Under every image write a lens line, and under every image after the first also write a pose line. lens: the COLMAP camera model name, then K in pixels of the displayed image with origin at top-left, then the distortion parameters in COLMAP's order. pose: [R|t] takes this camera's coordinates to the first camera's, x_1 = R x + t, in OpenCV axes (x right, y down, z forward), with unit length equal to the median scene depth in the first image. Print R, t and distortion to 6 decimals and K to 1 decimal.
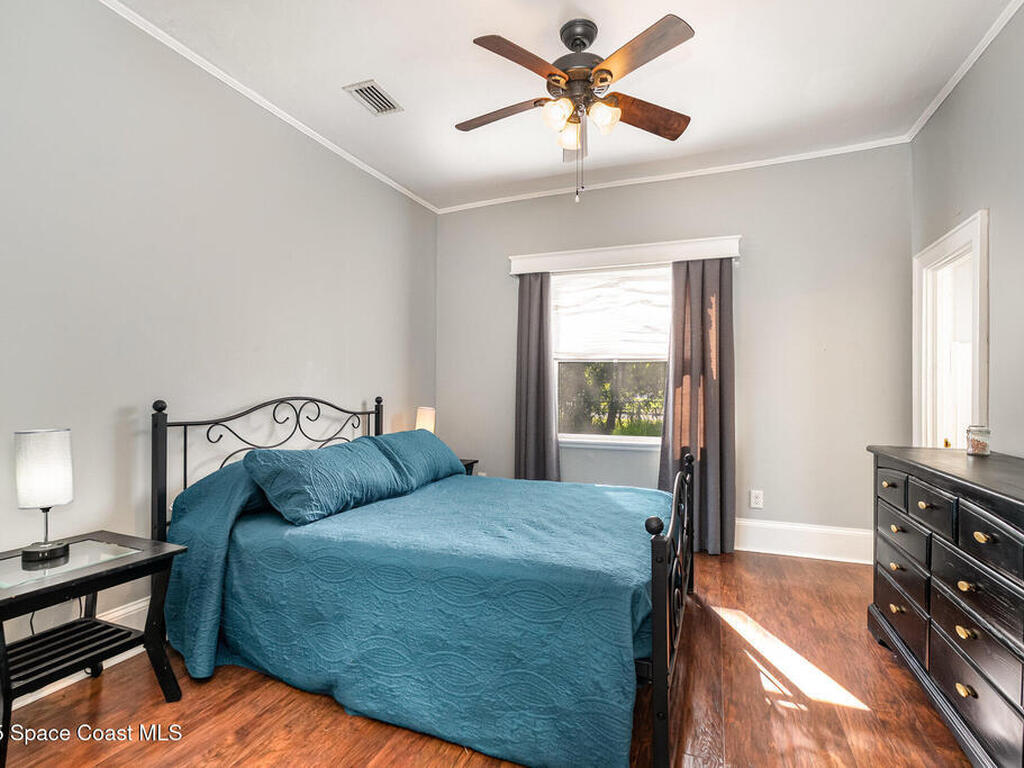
lens RADIAL K [[514.6, 0, 520.8], [0, 514.6, 387.0], [0, 0, 1]] dist [-0.002450, -0.001397]
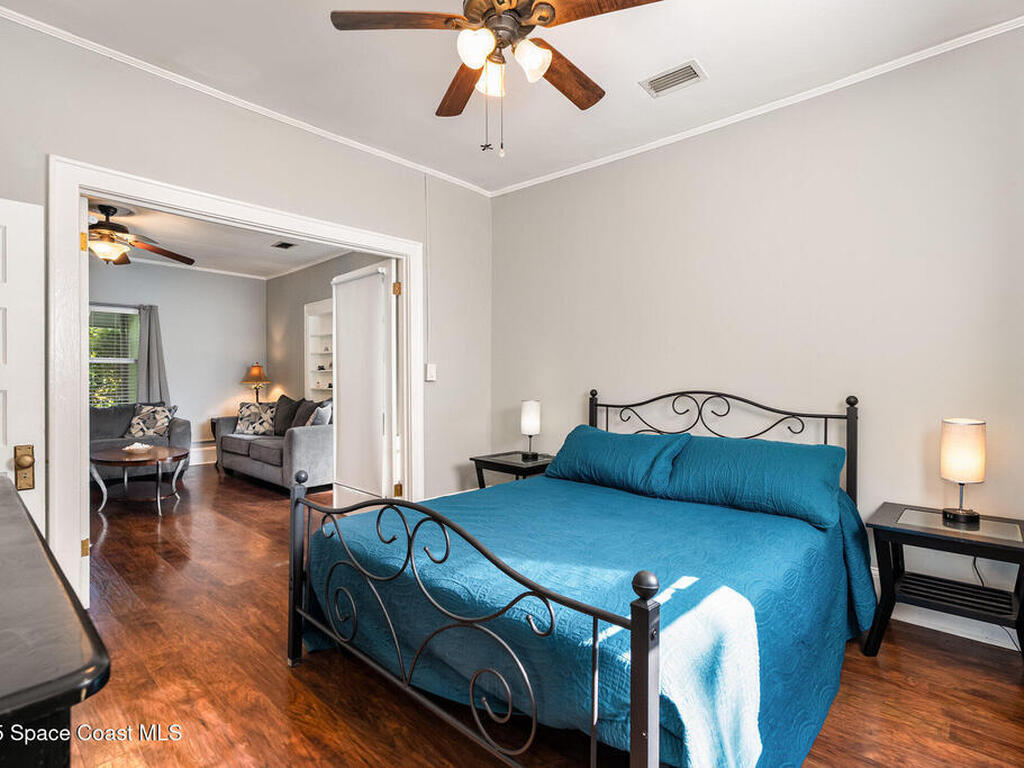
lens RADIAL K [[514.6, 0, 522.4], [0, 514.6, 380.7], [0, 0, 1]] dist [-0.002450, -0.001397]
pose [[-0.370739, -0.002512, -0.928734, 0.846956], [-0.003045, 0.999994, -0.001490, 0.000785], [0.928732, 0.002275, -0.370745, 1.304998]]
